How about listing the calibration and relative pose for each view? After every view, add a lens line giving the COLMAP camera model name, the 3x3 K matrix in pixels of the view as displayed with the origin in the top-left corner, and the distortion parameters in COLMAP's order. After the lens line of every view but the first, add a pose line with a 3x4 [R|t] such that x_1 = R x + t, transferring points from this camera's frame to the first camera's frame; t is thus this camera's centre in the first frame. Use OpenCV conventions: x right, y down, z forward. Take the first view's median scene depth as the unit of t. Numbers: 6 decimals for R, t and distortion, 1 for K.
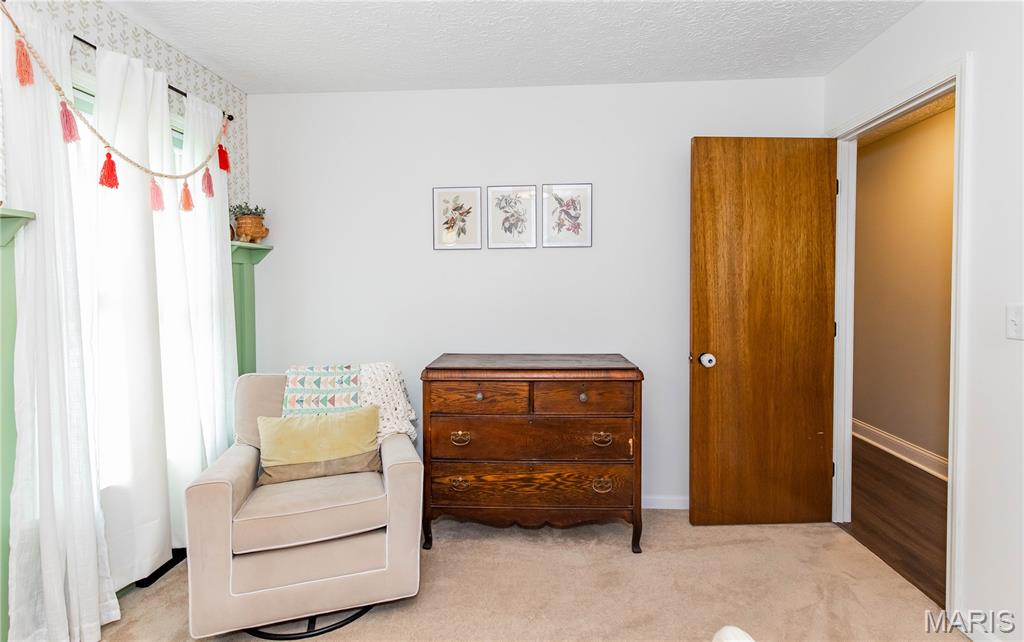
lens RADIAL K [[478.0, 0, 512.0], [0, 478.0, 302.7], [0, 0, 1]] dist [0.000126, 0.000219]
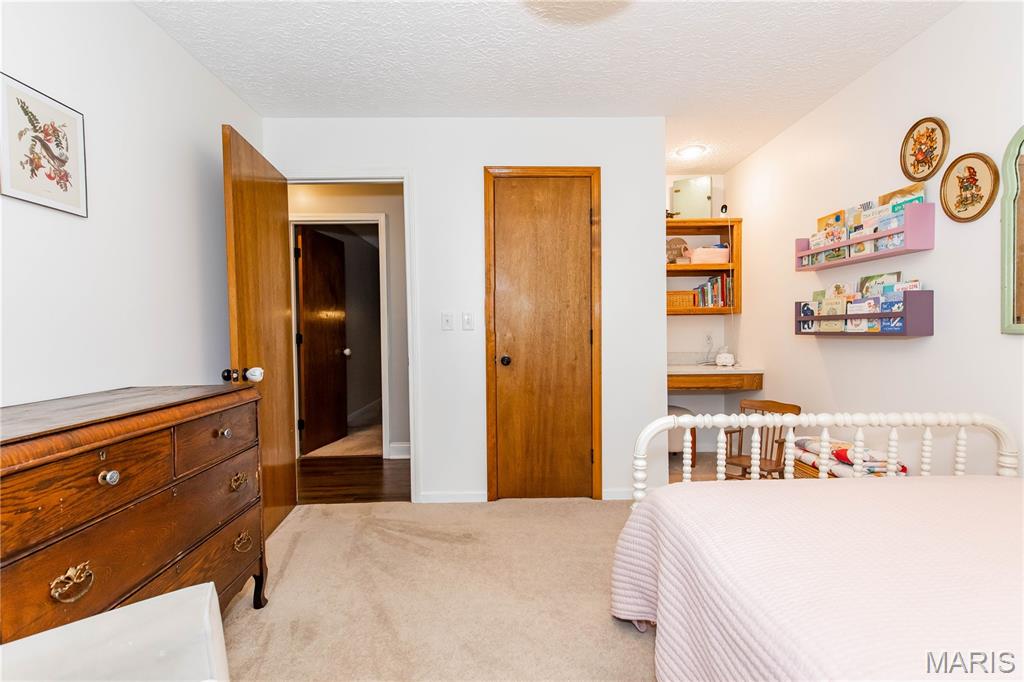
lens RADIAL K [[467.3, 0, 515.4], [0, 467.3, 341.6], [0, 0, 1]] dist [0.004365, -0.000290]
pose [[-0.089989, -0.017155, 0.995795, -0.537535], [0.041191, 0.998932, 0.020931, 0.057561], [-0.995091, 0.042901, -0.089187, 0.564963]]
